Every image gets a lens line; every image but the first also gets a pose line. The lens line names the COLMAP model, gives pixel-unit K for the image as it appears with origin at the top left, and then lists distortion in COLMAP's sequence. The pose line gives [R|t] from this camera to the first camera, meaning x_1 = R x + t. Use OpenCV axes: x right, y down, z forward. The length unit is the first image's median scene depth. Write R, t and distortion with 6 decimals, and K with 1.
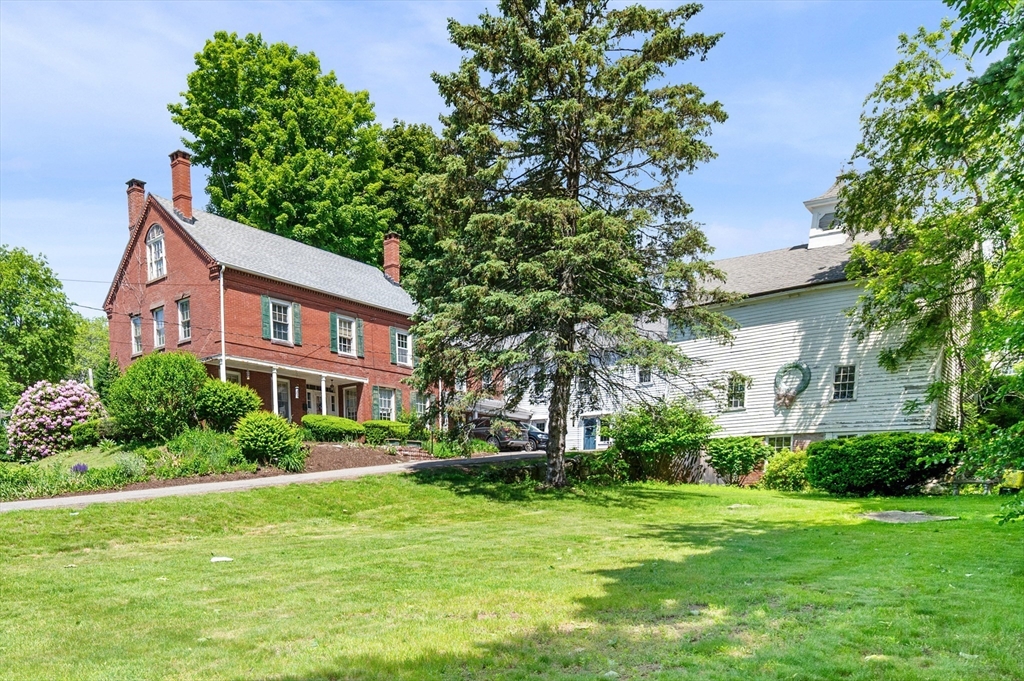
lens RADIAL K [[499.1, 0, 512.0], [0, 499.1, 340.5], [0, 0, 1]] dist [-0.001957, -0.000542]
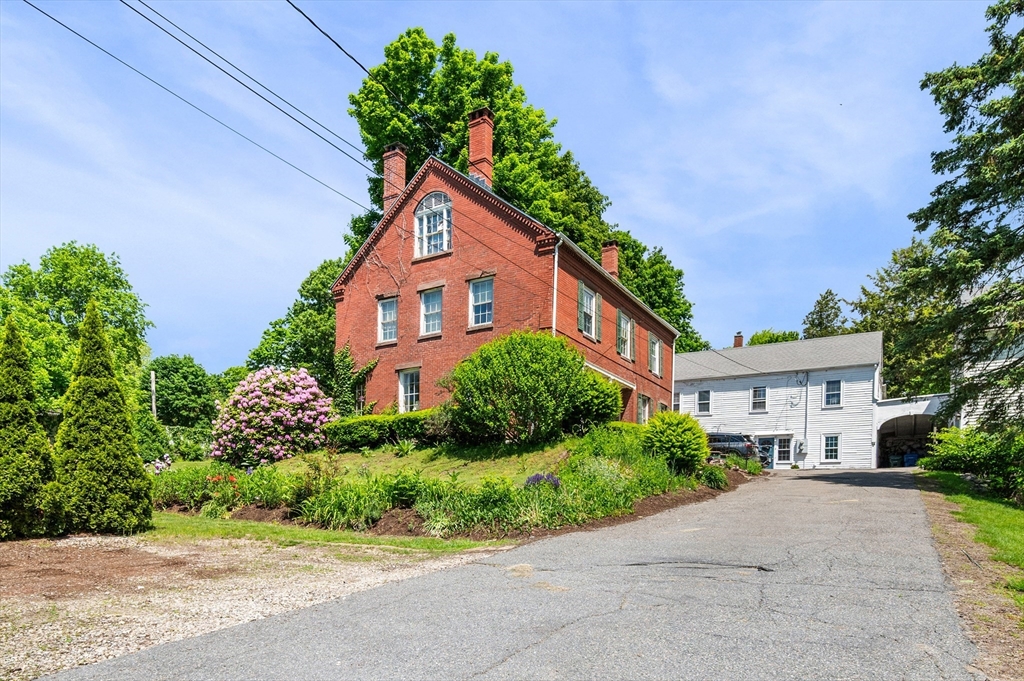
lens RADIAL K [[412.6, 0, 512.0], [0, 412.6, 357.1], [0, 0, 1]] dist [-0.000941, -0.000144]
pose [[0.992438, 0.057895, 0.108232, -0.639933], [-0.053267, 0.997558, -0.045173, 0.076269], [-0.110583, 0.039067, 0.993099, 0.283509]]
